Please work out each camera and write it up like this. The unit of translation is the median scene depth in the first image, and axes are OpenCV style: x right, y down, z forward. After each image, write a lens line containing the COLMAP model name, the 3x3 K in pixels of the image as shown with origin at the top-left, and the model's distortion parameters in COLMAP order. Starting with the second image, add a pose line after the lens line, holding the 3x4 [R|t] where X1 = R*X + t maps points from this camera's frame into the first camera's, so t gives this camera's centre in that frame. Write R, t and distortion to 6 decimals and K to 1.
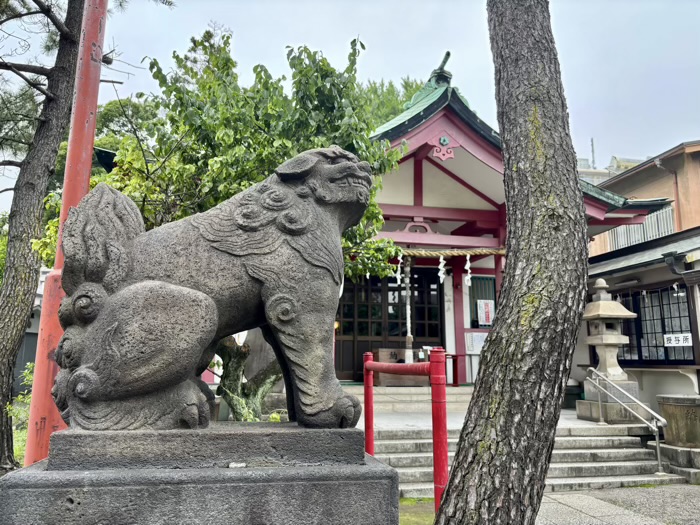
lens RADIAL K [[516.9, 0, 351.0], [0, 516.9, 264.8], [0, 0, 1]] dist [0.048594, -0.054031]
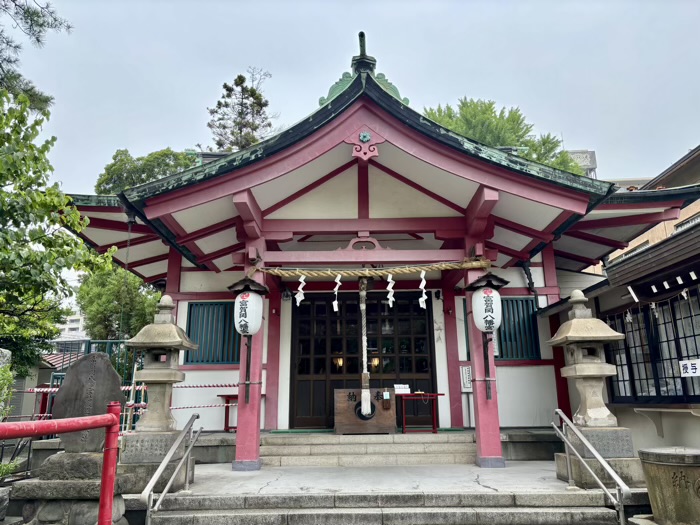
lens RADIAL K [[516.9, 0, 354.0], [0, 516.9, 269.5], [0, 0, 1]] dist [0.048594, -0.054031]
pose [[0.977200, -0.070084, -0.200422, 0.297050], [0.057327, 0.995984, -0.068769, 0.029344], [0.204436, 0.055712, 0.977293, 0.179391]]
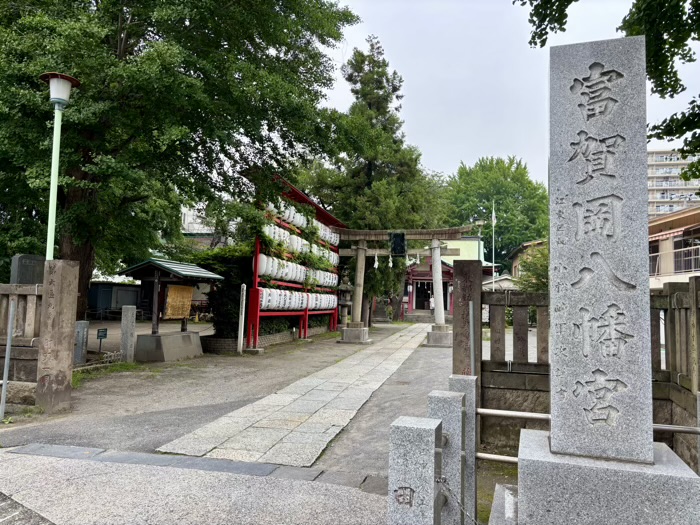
lens RADIAL K [[516.9, 0, 347.6], [0, 516.9, 261.9], [0, 0, 1]] dist [0.048594, -0.054031]
pose [[0.914585, -0.013033, -0.404184, 1.388131], [0.050785, 0.995270, 0.082822, -0.645152], [0.401192, -0.096274, 0.910920, -3.662424]]
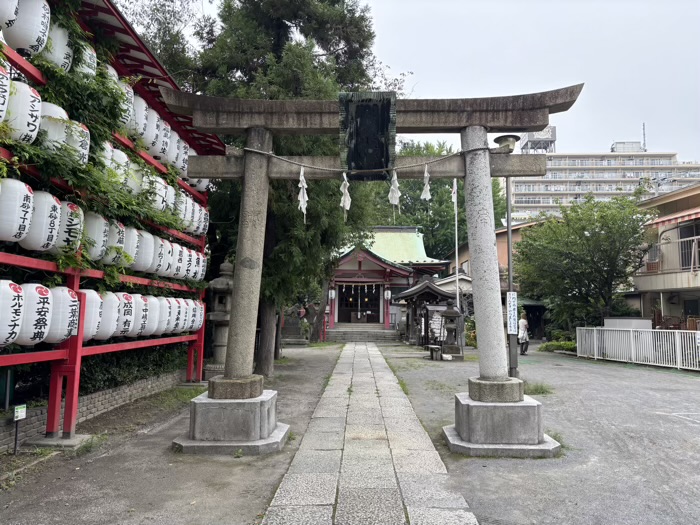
lens RADIAL K [[516.9, 0, 351.8], [0, 516.9, 263.5], [0, 0, 1]] dist [0.048594, -0.054031]
pose [[0.974849, -0.017478, -0.222181, 0.874268], [0.034524, 0.996729, 0.073070, -0.424932], [0.220177, -0.078902, 0.972264, -2.397134]]
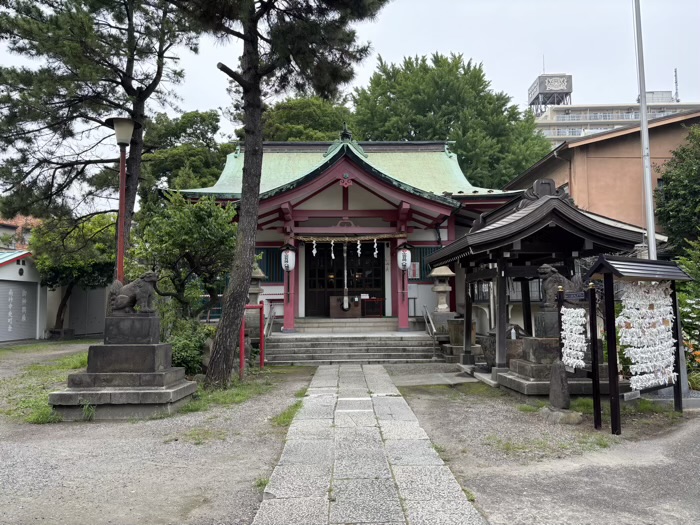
lens RADIAL K [[516.9, 0, 369.7], [0, 516.9, 271.7], [0, 0, 1]] dist [0.048594, -0.054031]
pose [[0.986764, -0.027271, -0.159851, 0.490546], [0.046363, 0.992054, 0.116955, -0.114101], [0.155391, -0.122818, 0.980188, -0.651726]]
